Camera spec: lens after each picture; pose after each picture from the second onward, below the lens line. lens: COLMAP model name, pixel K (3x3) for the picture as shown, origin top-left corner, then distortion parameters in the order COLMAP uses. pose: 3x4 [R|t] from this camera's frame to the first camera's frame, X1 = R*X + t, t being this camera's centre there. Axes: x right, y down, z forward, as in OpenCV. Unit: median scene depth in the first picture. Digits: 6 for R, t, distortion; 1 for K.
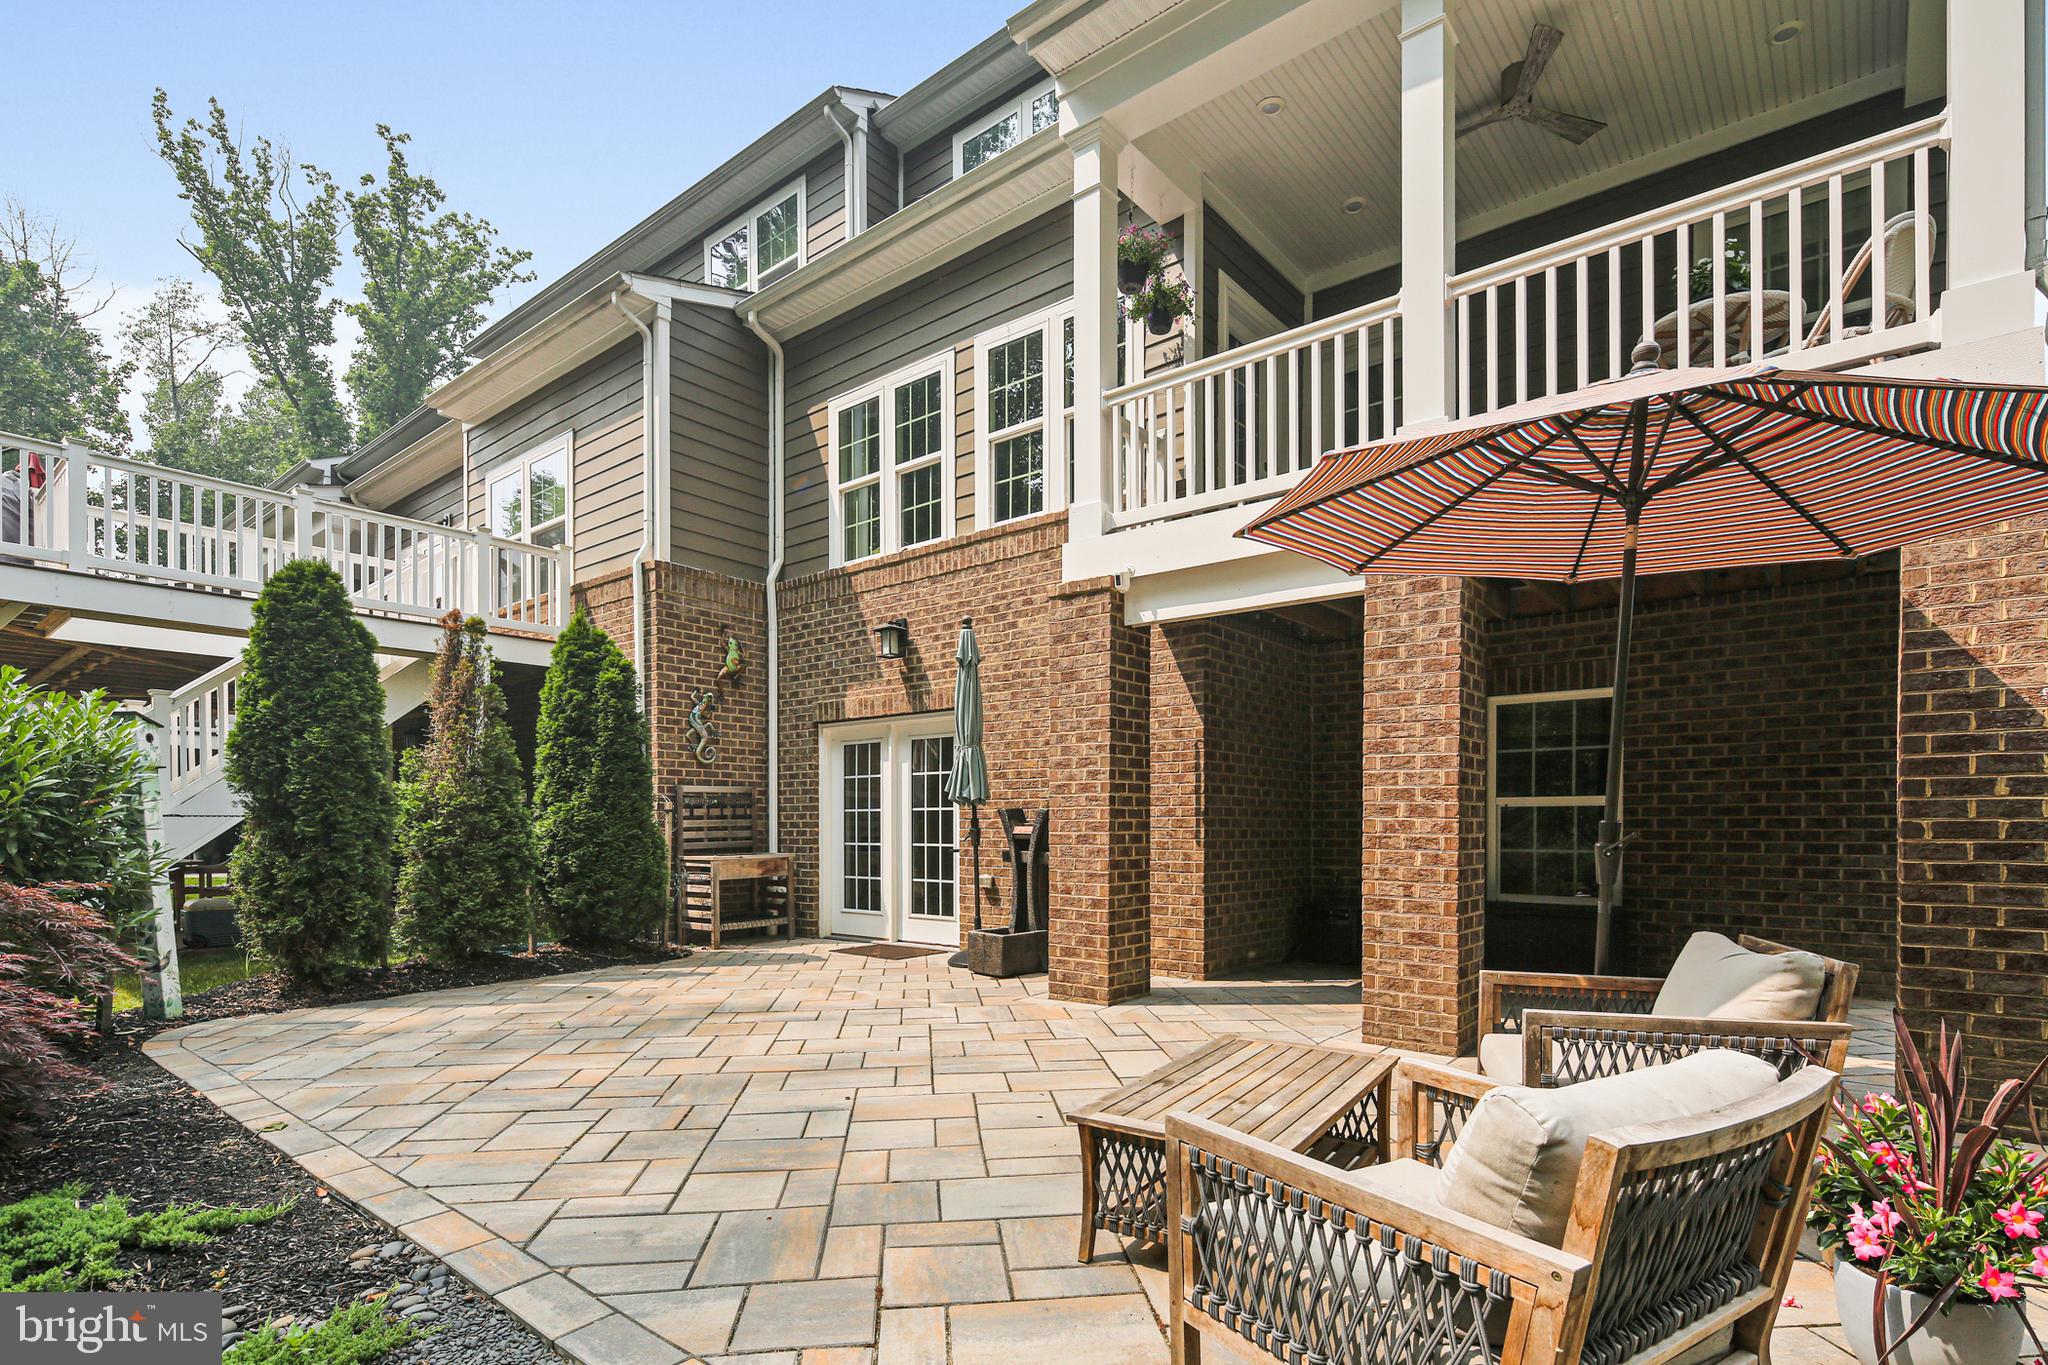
lens RADIAL K [[1007.1, 0, 1020.2], [0, 1007.1, 827.8], [0, 0, 1]] dist [0.005821, -0.004571]
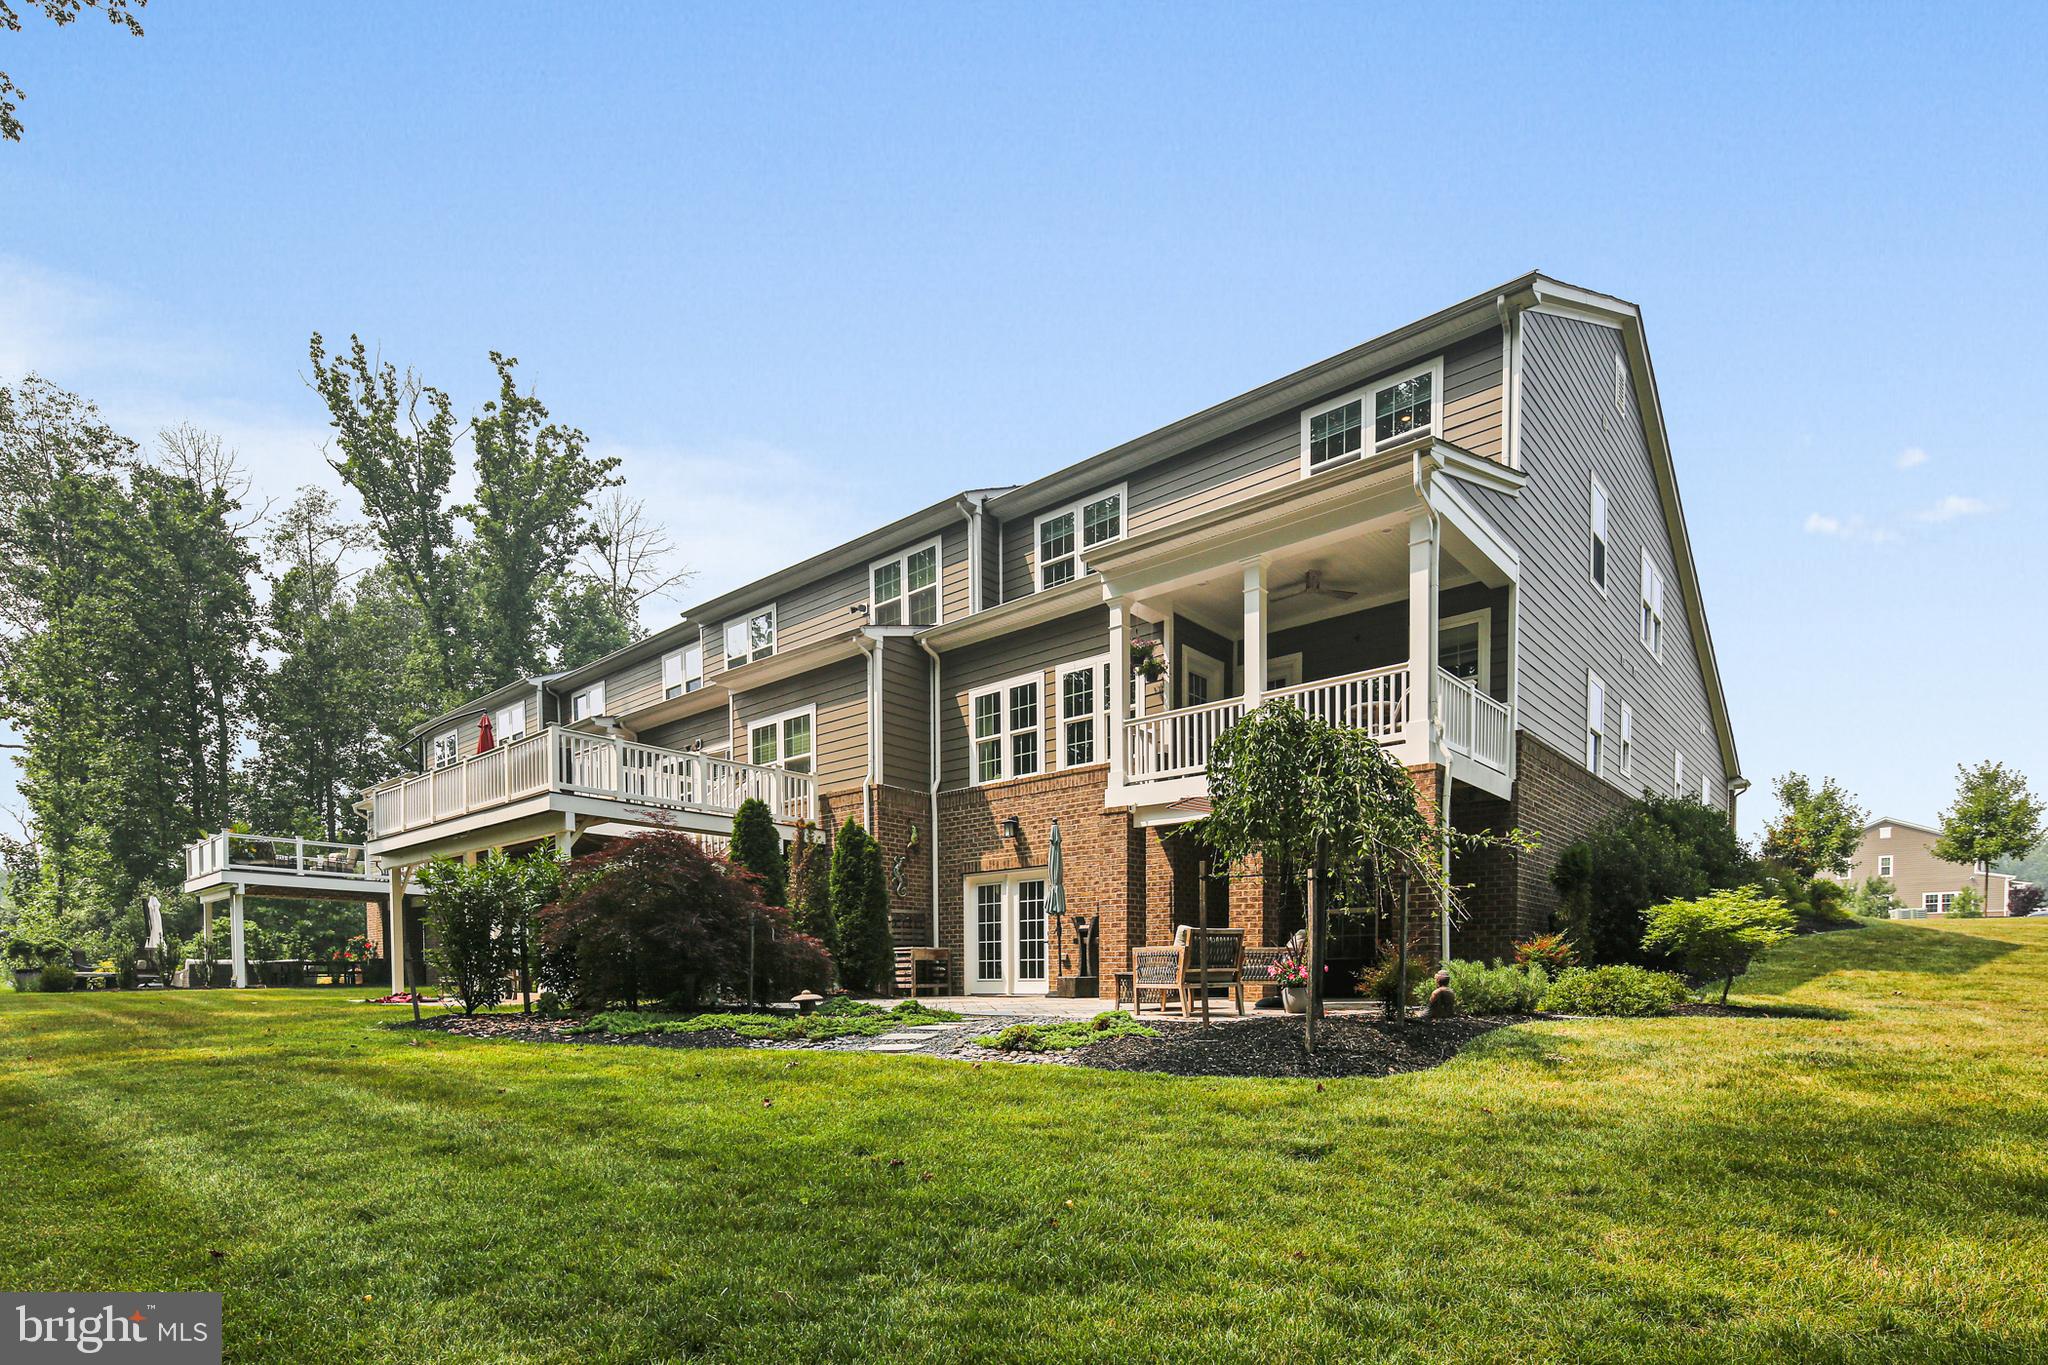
lens RADIAL K [[1007.1, 0, 1029.1], [0, 1007.1, 994.0], [0, 0, 1]] dist [0.005821, -0.004571]
pose [[0.999818, -0.003535, -0.018767, -0.056036], [0.003794, 0.999898, 0.013755, 0.086344], [0.018716, -0.013824, 0.999729, -0.796383]]
